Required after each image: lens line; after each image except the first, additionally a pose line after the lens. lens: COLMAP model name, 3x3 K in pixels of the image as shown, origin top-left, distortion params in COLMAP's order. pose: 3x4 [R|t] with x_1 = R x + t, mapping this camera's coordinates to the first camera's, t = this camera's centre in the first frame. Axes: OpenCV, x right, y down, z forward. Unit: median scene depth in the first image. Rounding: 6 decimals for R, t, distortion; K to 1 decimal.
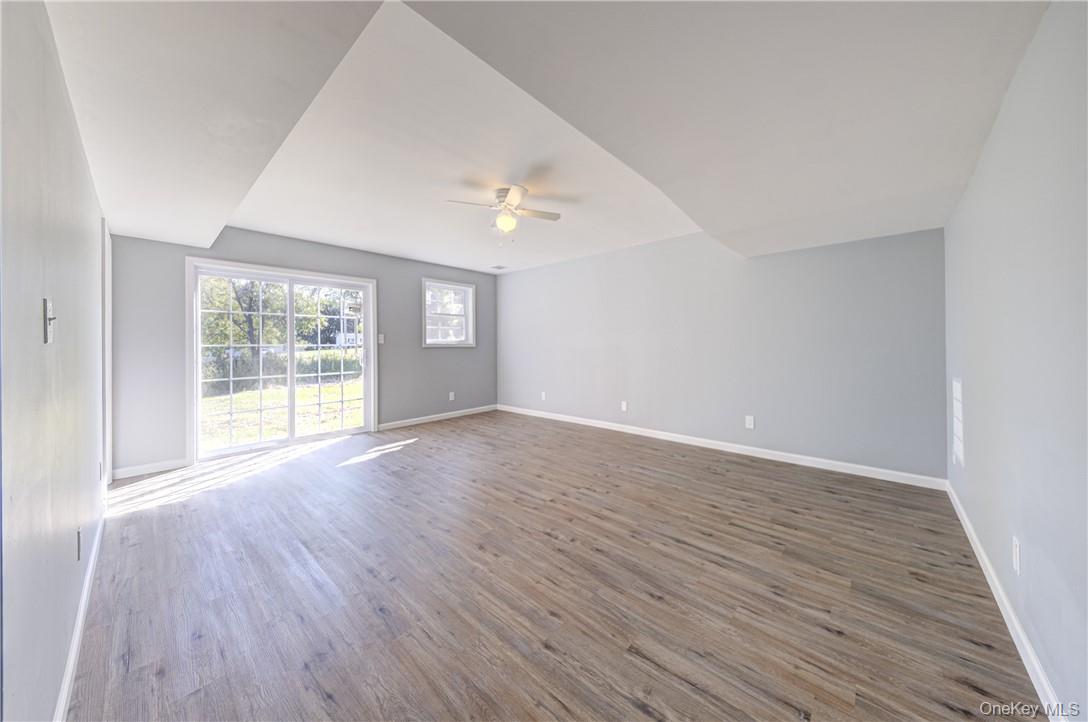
lens RADIAL K [[357.6, 0, 549.7], [0, 357.6, 356.2], [0, 0, 1]] dist [0.047438, -0.012669]
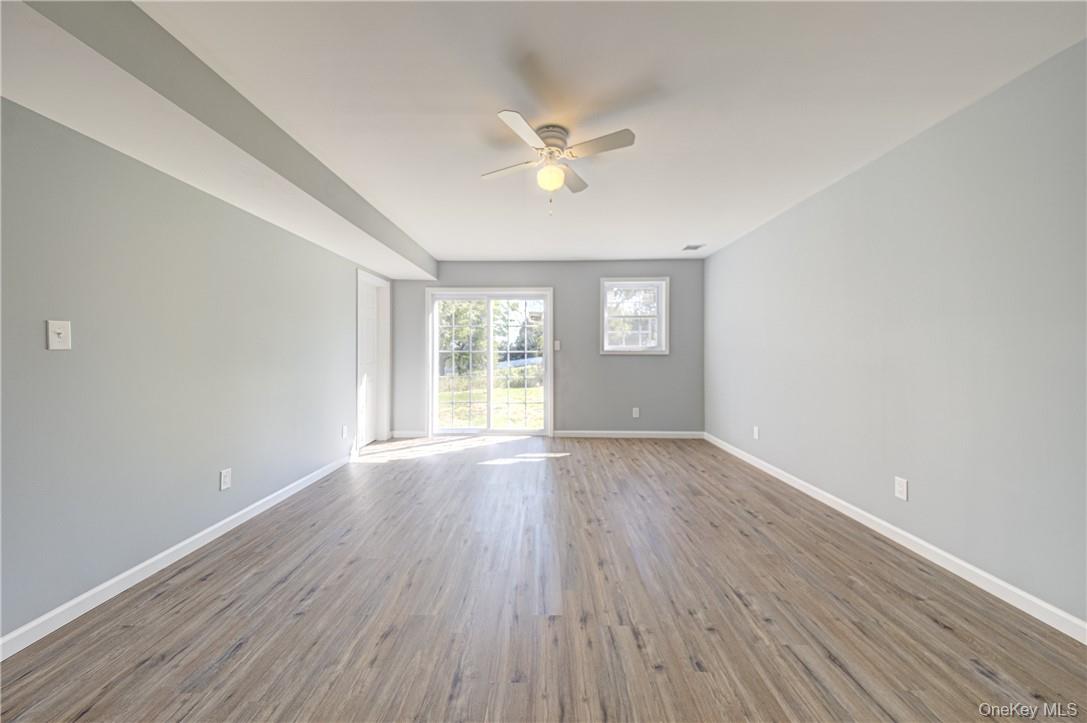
lens RADIAL K [[350.1, 0, 546.8], [0, 350.1, 358.8], [0, 0, 1]] dist [0.030023, -0.011893]
pose [[0.658087, 0.023127, -0.752587, 0.241211], [-0.029081, 0.999563, 0.005287, -0.015712], [0.752380, 0.018406, 0.658472, 0.339472]]
